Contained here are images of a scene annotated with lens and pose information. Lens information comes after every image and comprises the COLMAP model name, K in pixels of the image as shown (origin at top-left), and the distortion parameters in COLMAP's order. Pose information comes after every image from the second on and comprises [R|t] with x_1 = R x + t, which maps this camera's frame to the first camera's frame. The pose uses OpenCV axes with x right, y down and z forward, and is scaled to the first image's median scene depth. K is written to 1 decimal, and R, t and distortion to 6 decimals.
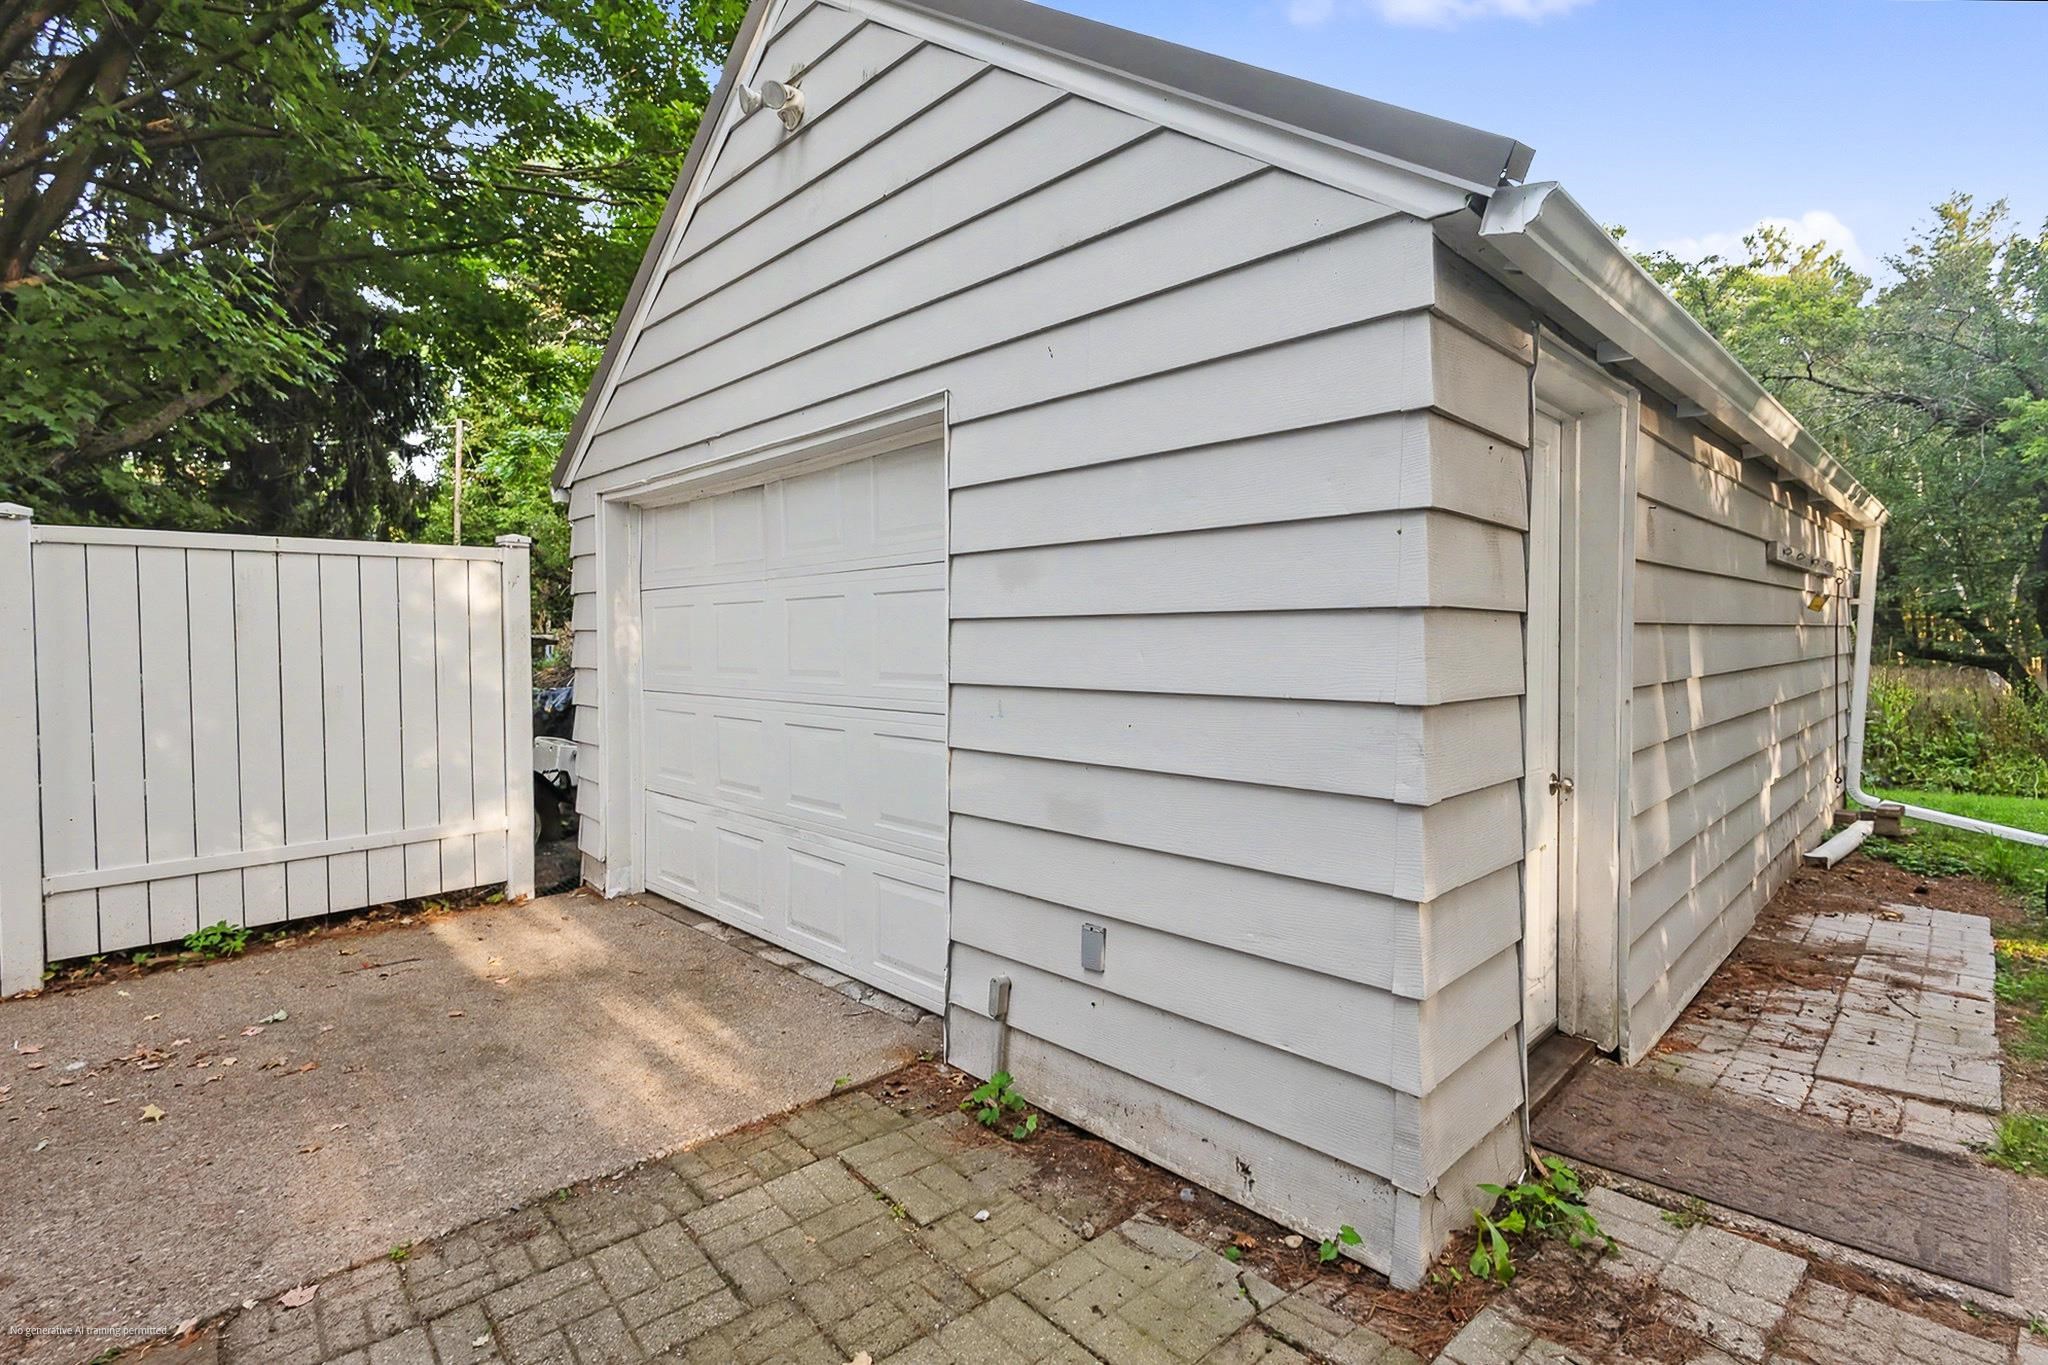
lens RADIAL K [[986.9, 0, 1019.6], [0, 986.9, 677.8], [0, 0, 1]] dist [0.004064, 0.001301]
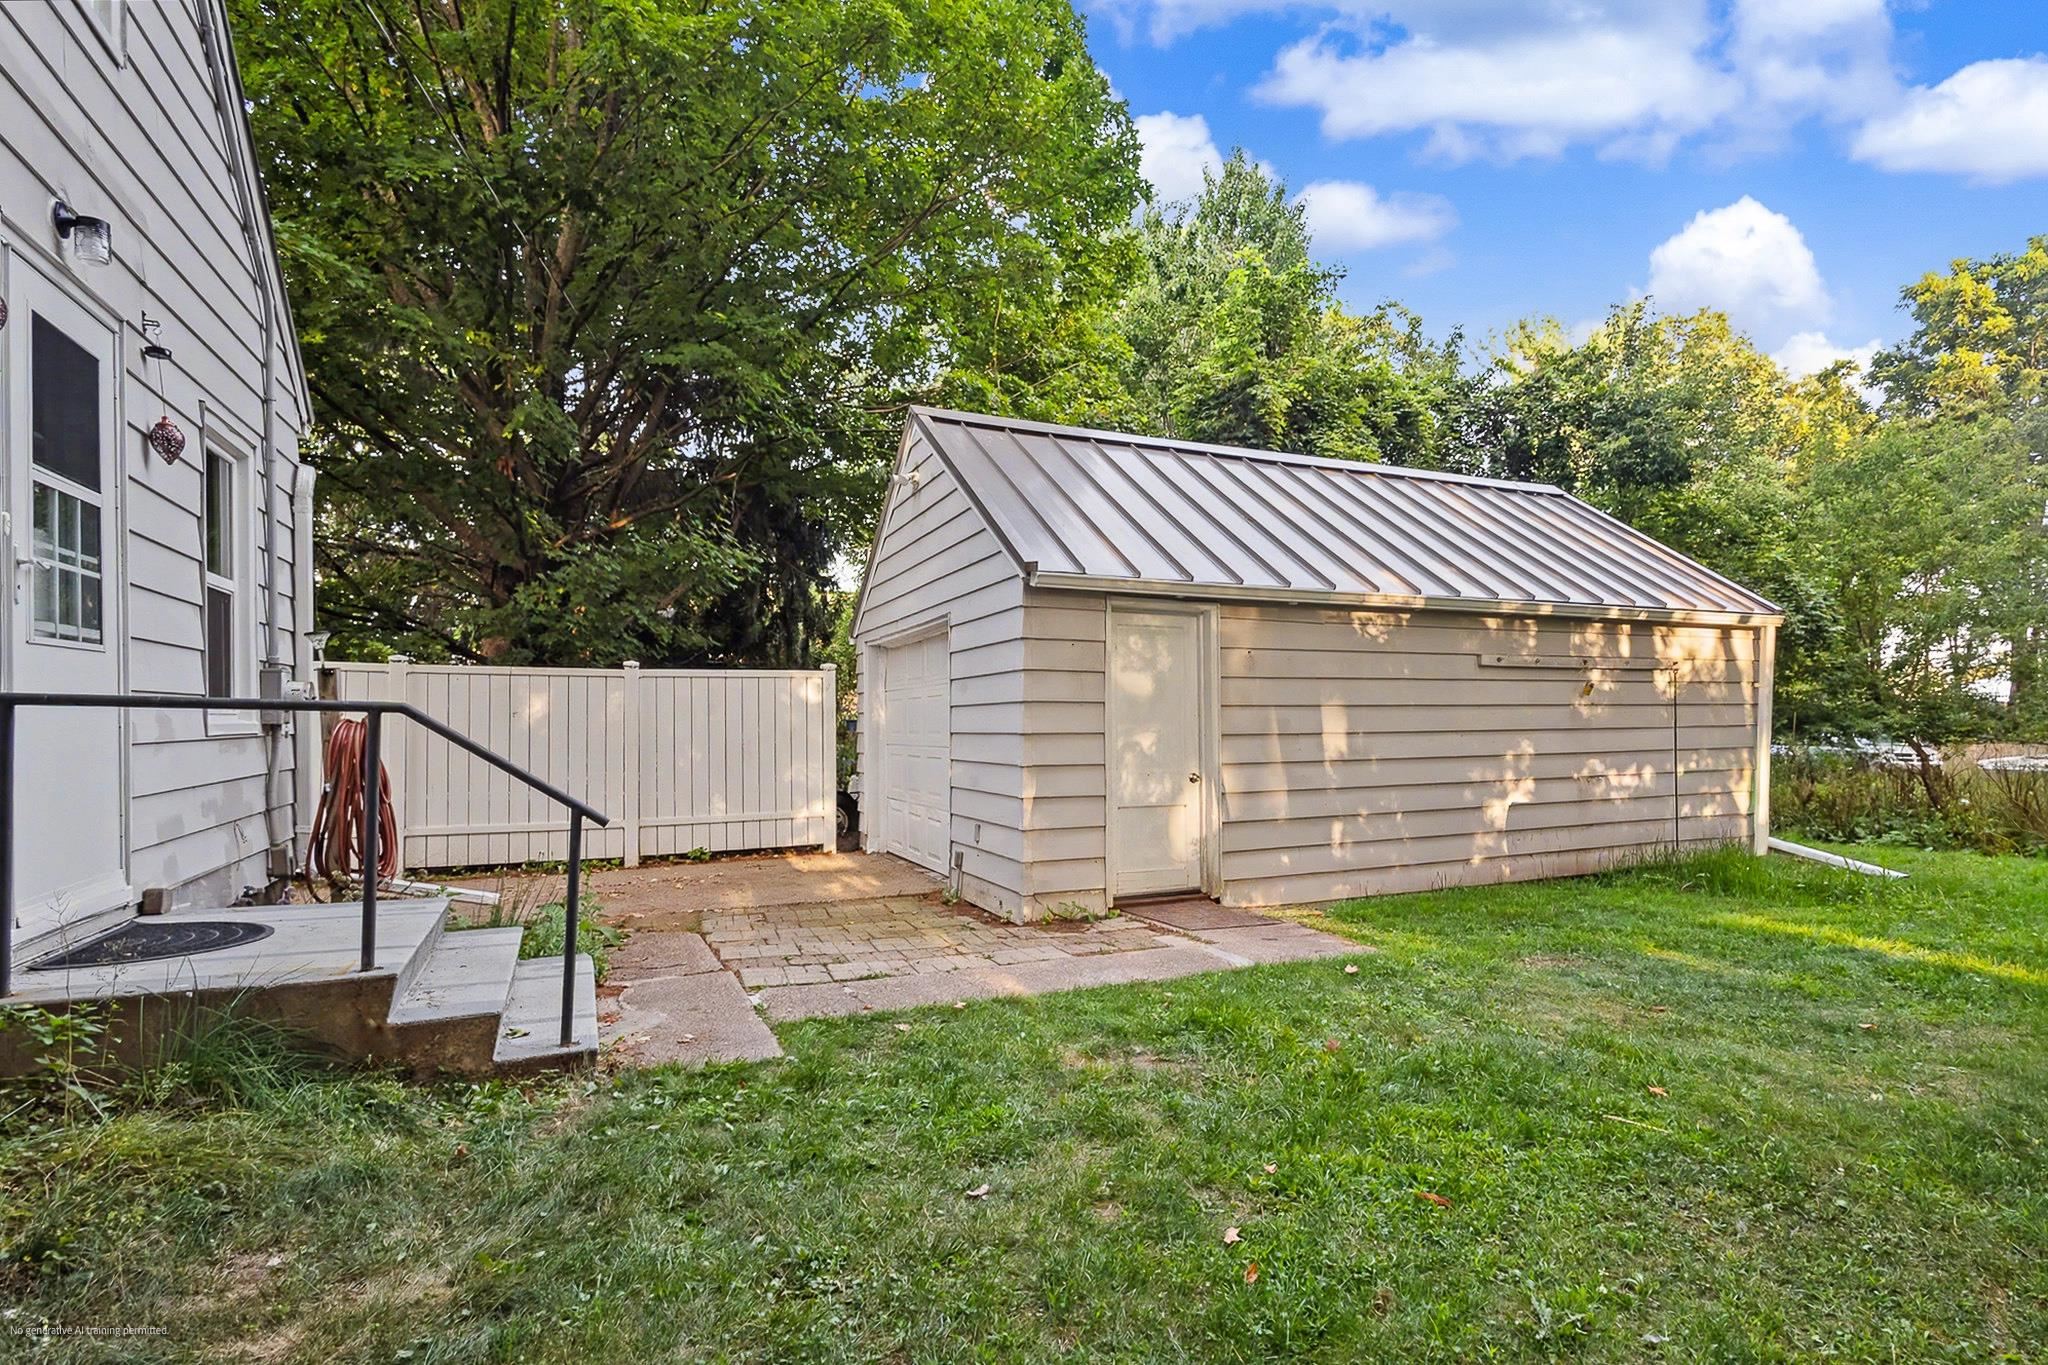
lens RADIAL K [[986.9, 0, 1054.2], [0, 986.9, 727.5], [0, 0, 1]] dist [0.004064, 0.001301]
pose [[0.942510, -0.000455, -0.334177, 0.652462], [-0.011000, 0.999415, -0.032385, 0.046048], [0.333996, 0.034199, 0.941954, -0.796063]]
